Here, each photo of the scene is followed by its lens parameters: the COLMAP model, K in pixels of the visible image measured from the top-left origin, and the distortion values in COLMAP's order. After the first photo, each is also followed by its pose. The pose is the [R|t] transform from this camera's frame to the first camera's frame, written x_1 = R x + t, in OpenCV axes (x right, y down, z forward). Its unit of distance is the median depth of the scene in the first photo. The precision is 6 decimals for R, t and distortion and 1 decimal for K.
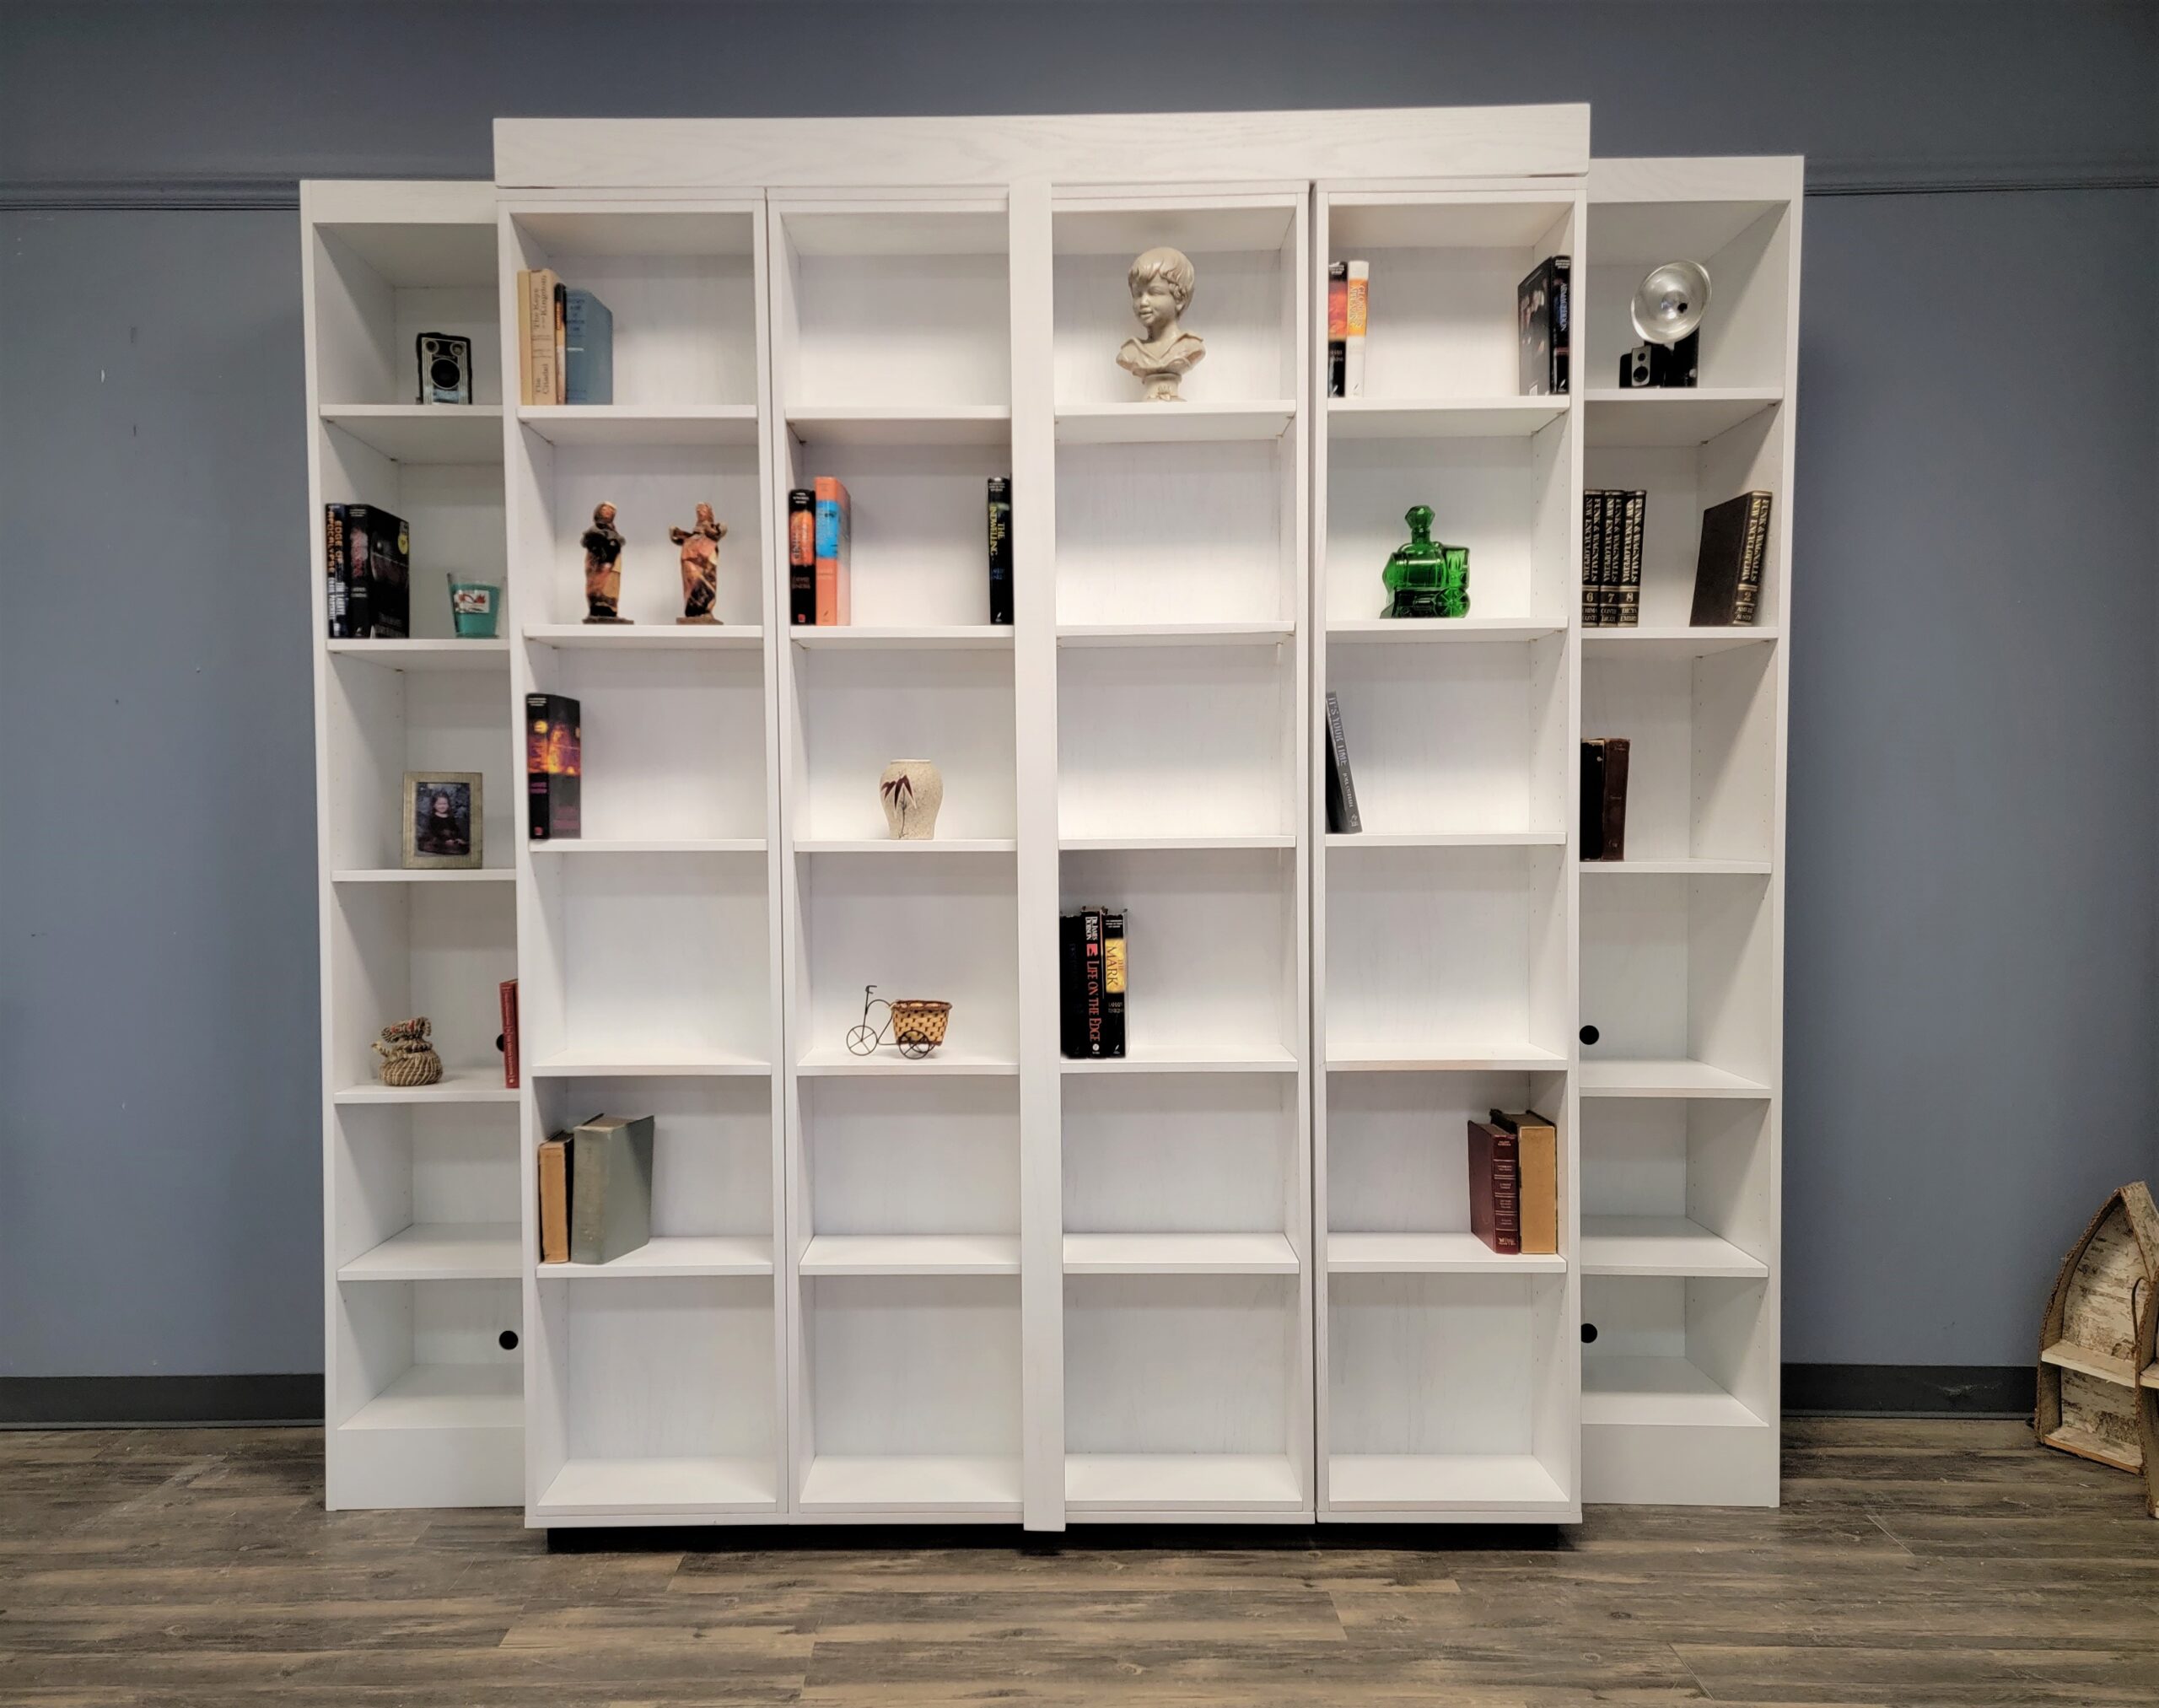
lens RADIAL K [[1595.0, 0, 1038.9], [0, 1595.0, 866.7], [0, 0, 1]] dist [0.056996, -0.033708]
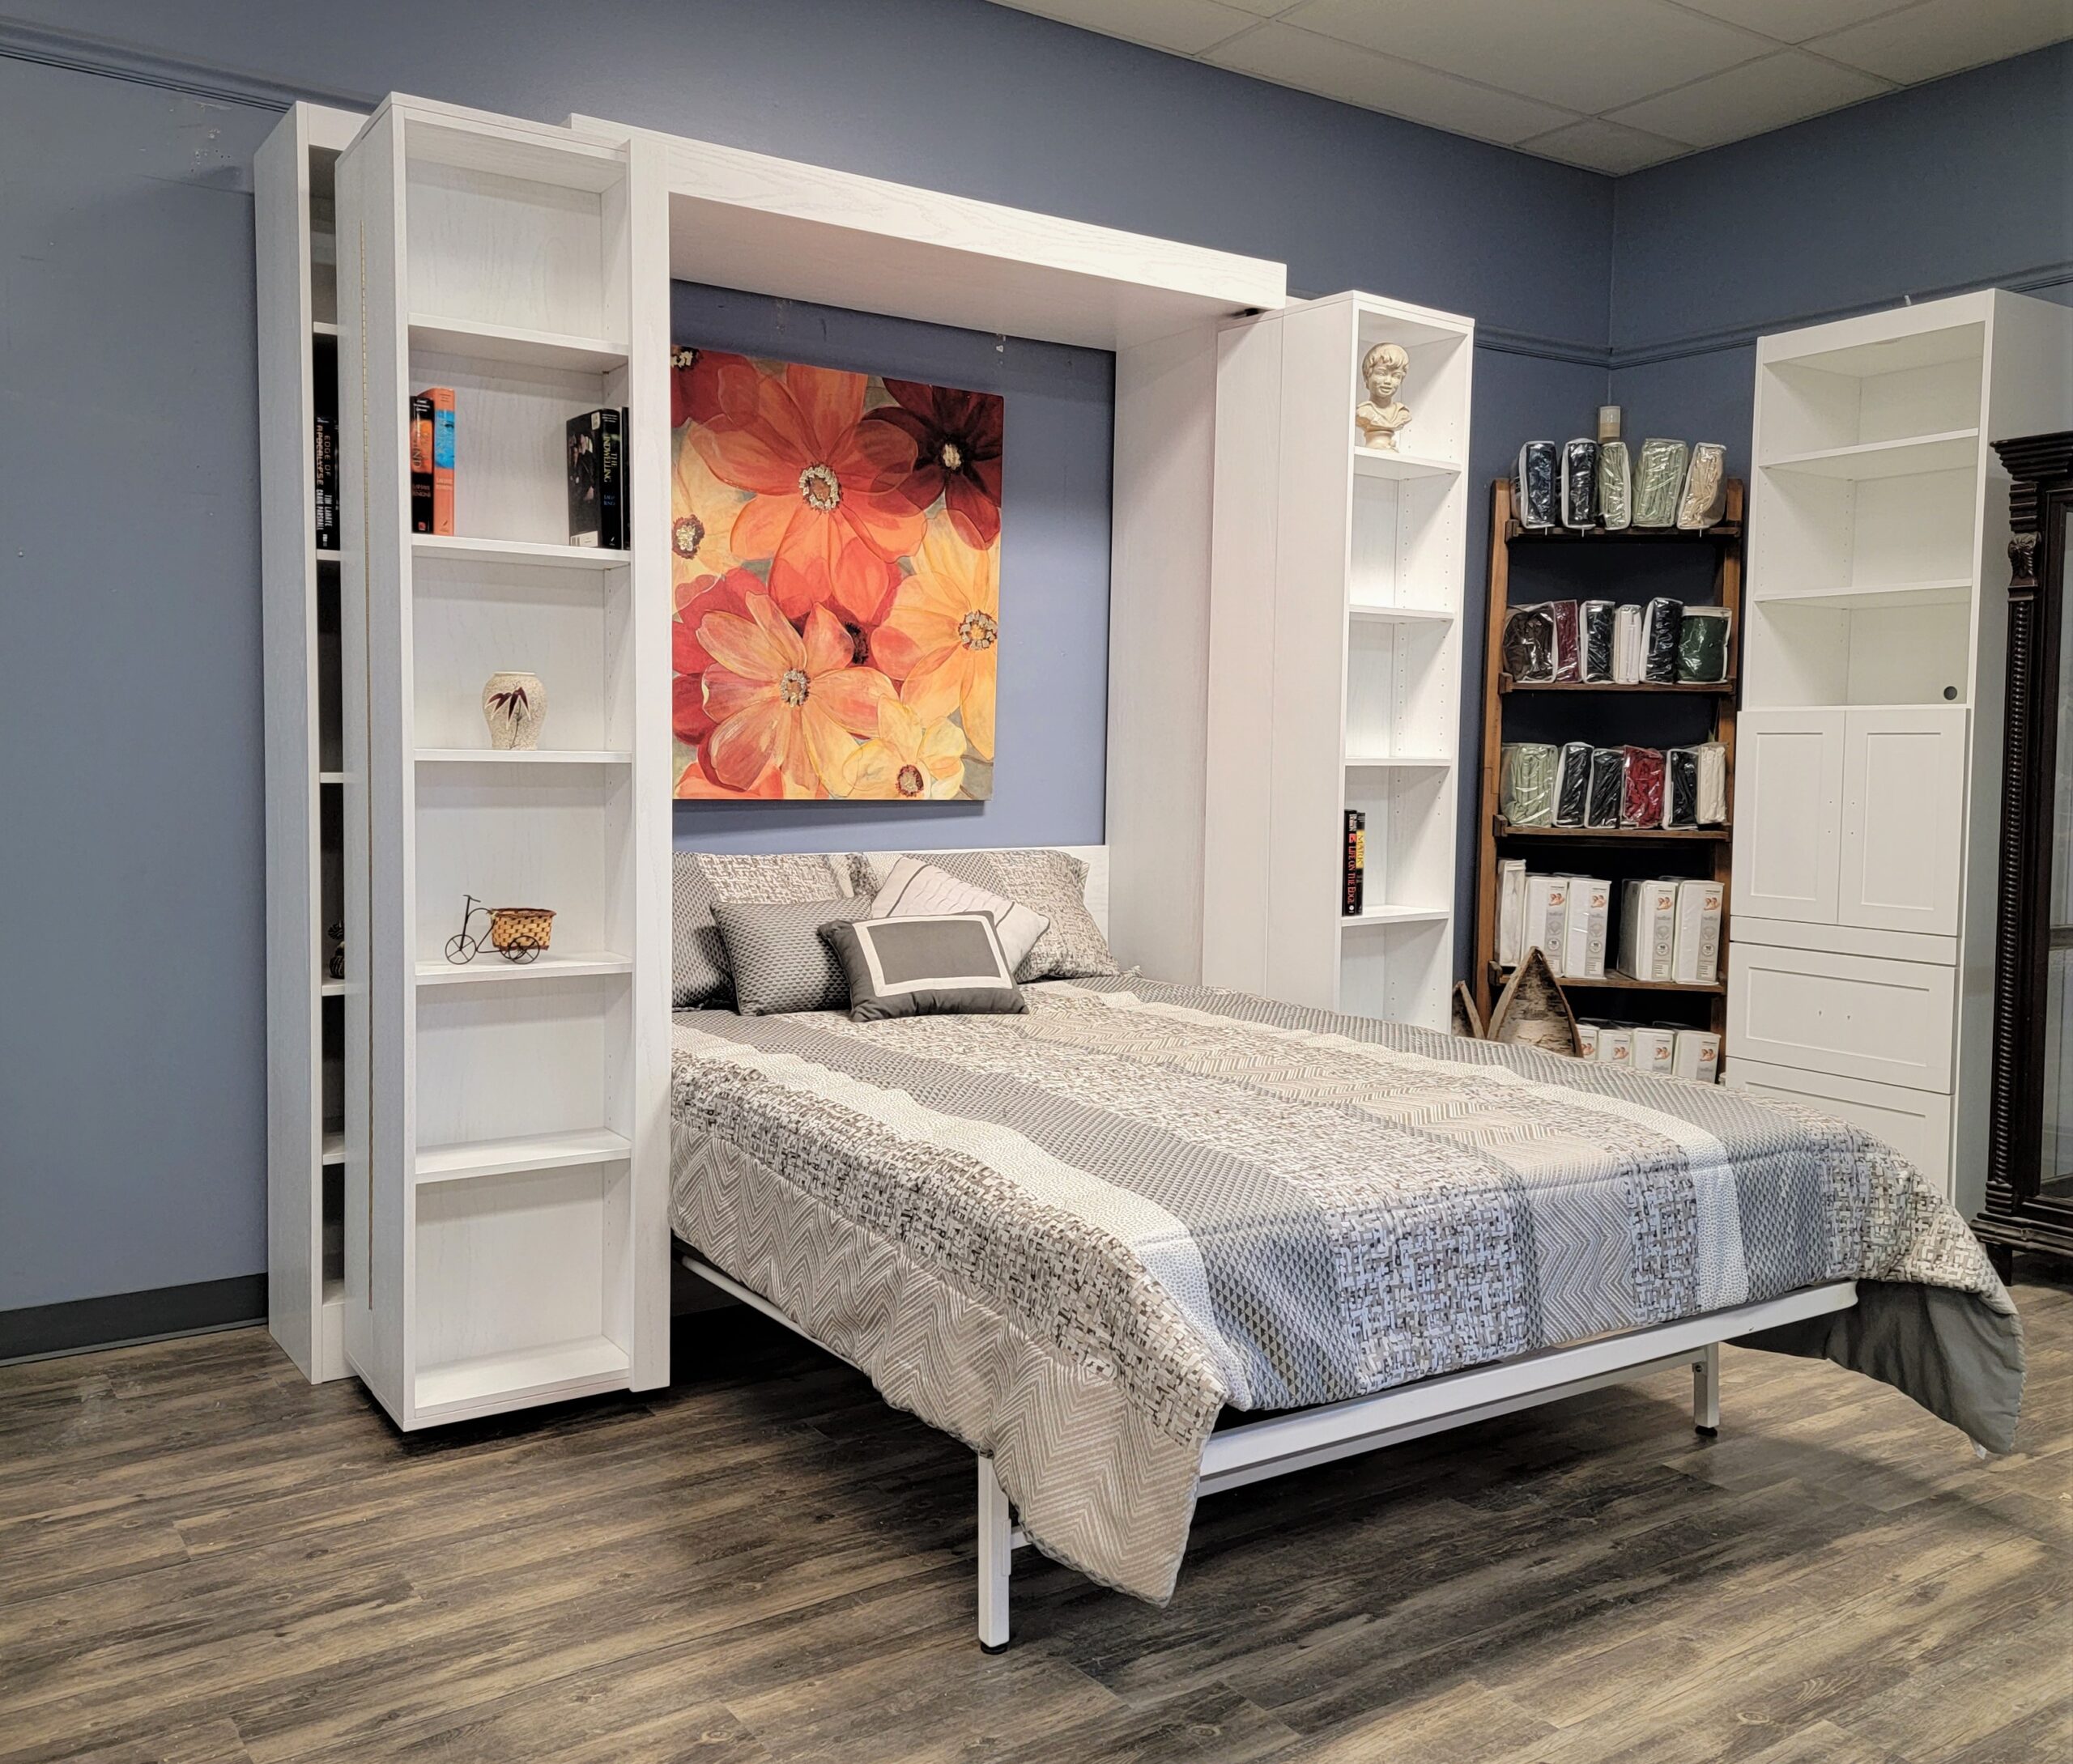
lens RADIAL K [[1742.9, 0, 1012.1], [0, 1742.9, 822.3], [0, 0, 1]] dist [0.061189, -0.039898]
pose [[0.834194, -0.005583, 0.551443, -0.740841], [-0.006338, 0.999786, 0.019709, 0.009700], [-0.551435, -0.019936, 0.833980, -0.207103]]
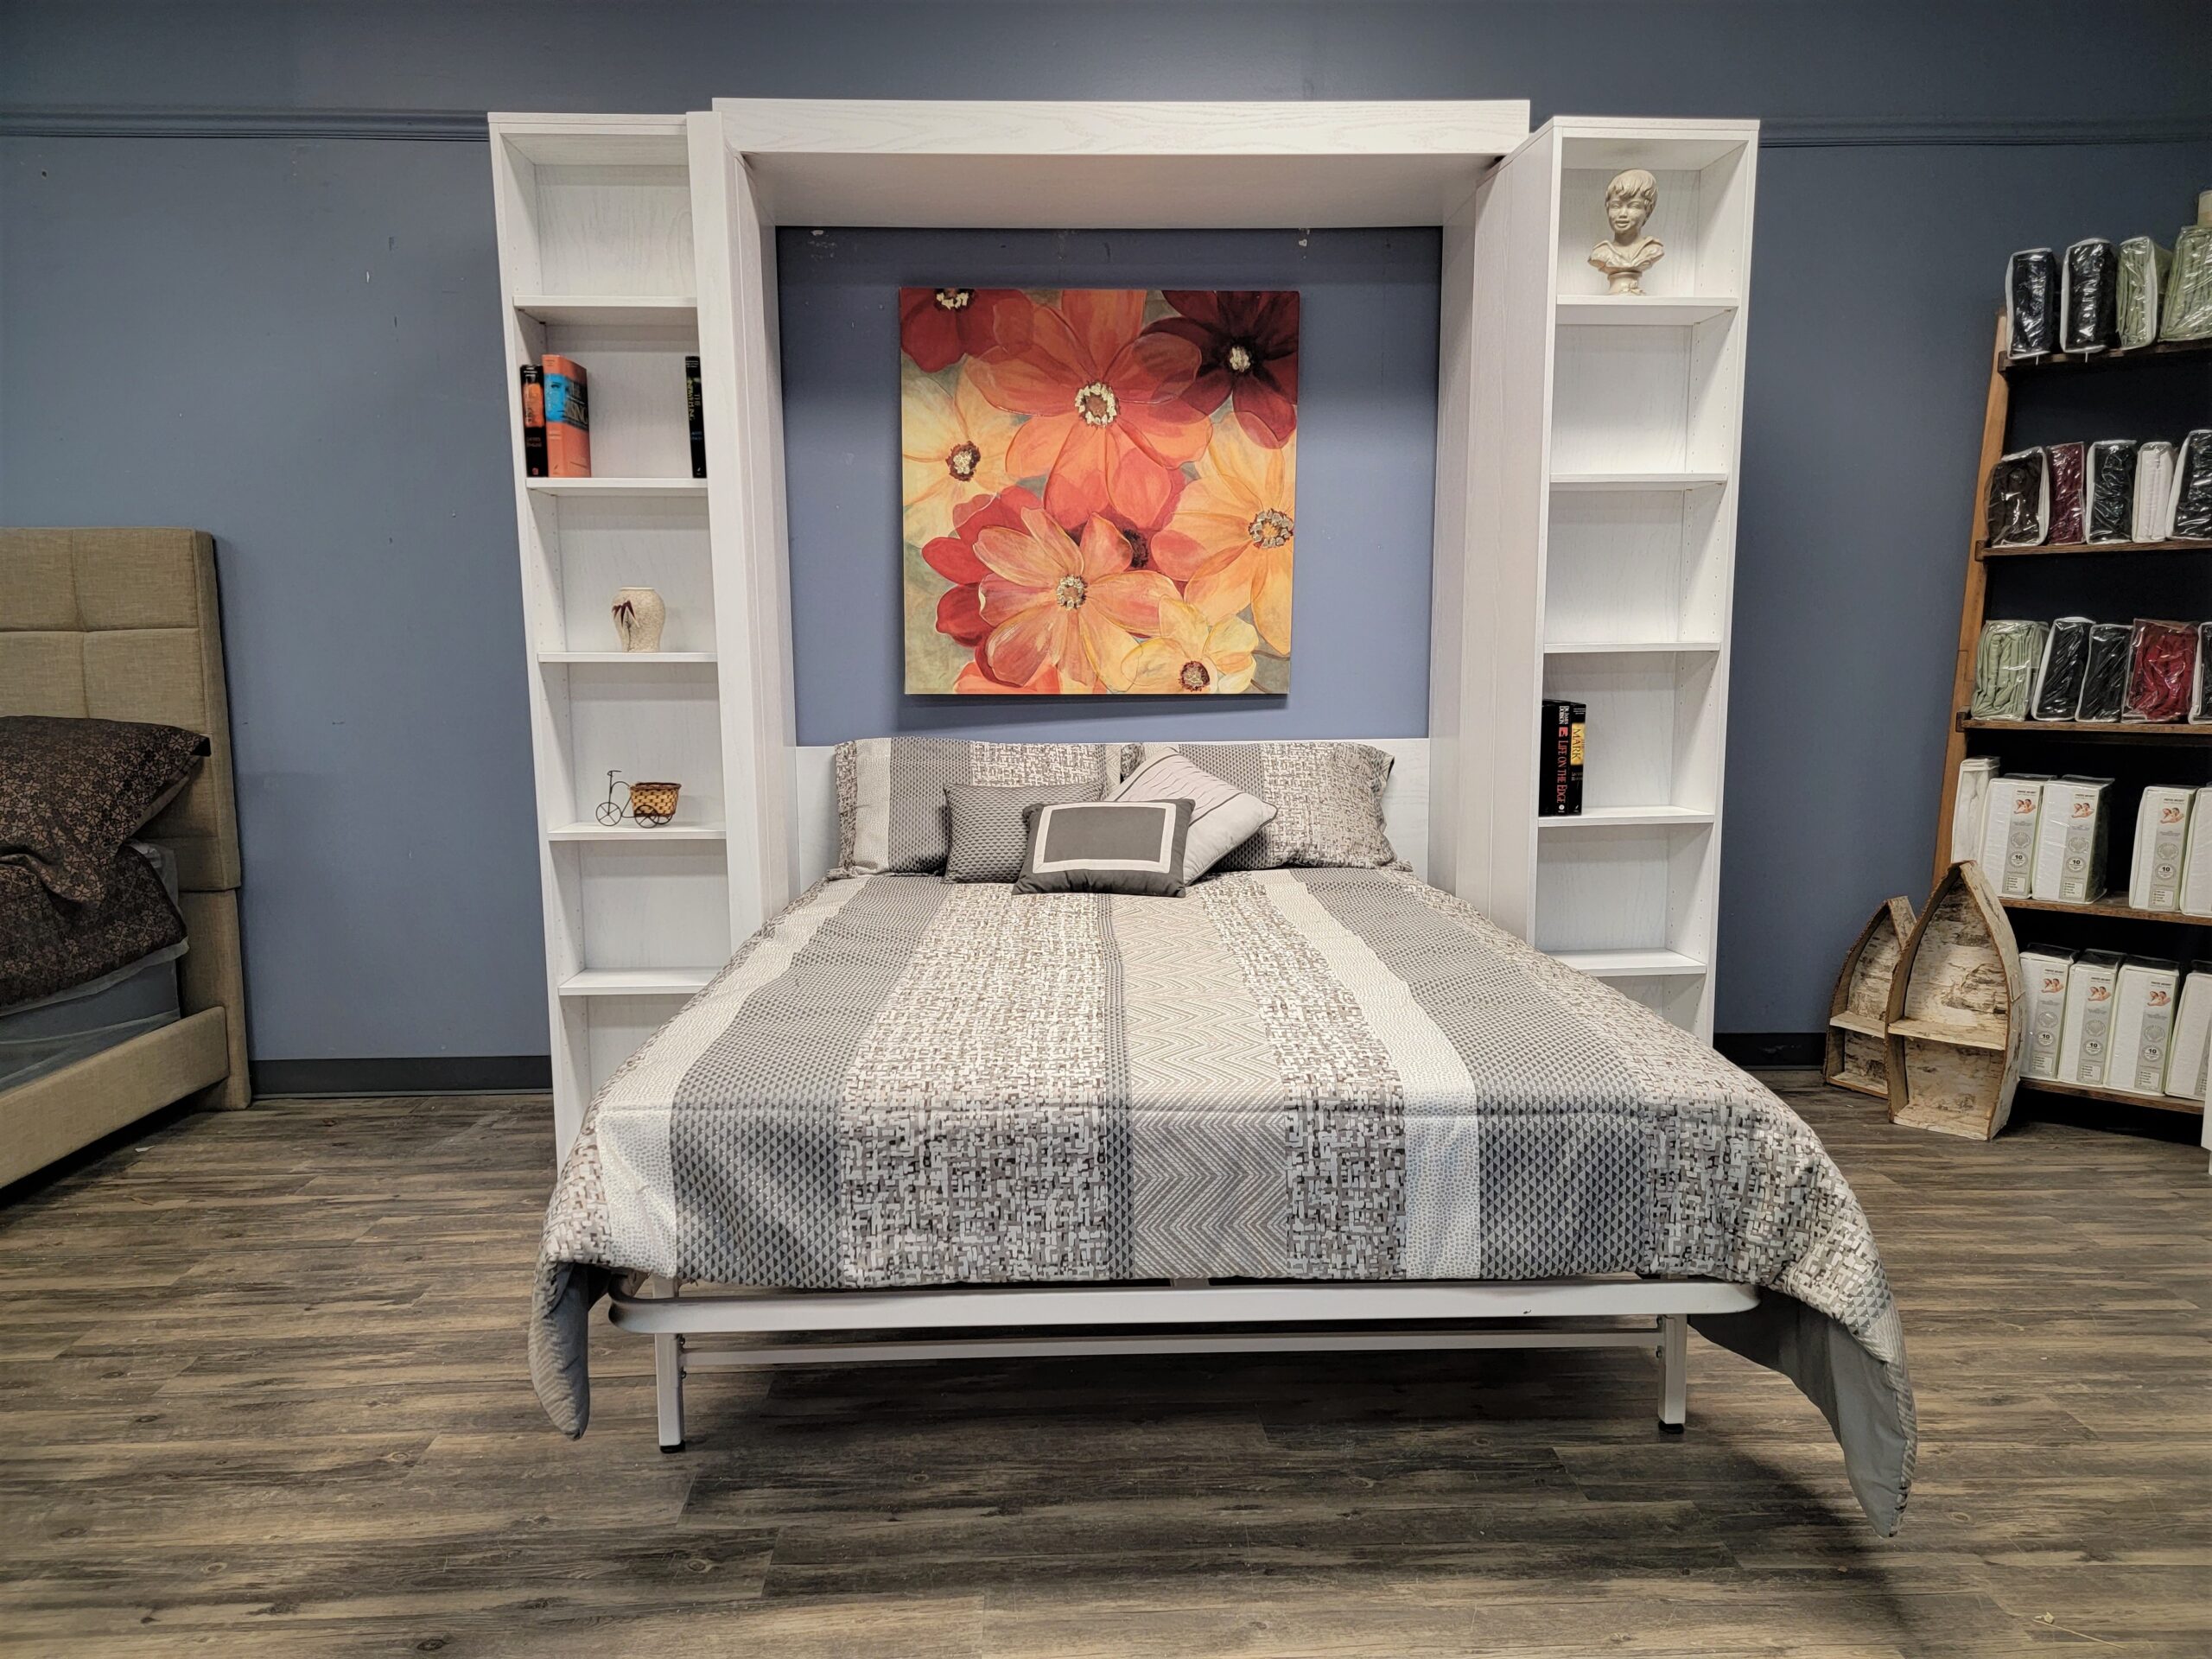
lens RADIAL K [[1507.3, 0, 1118.4], [0, 1507.3, 832.3], [0, 0, 1]] dist [0.067066, -0.042977]
pose [[0.998725, -0.006479, 0.050066, -0.069011], [0.001596, 0.995286, 0.096974, 0.013067], [-0.050458, -0.096771, 0.994027, -0.305924]]
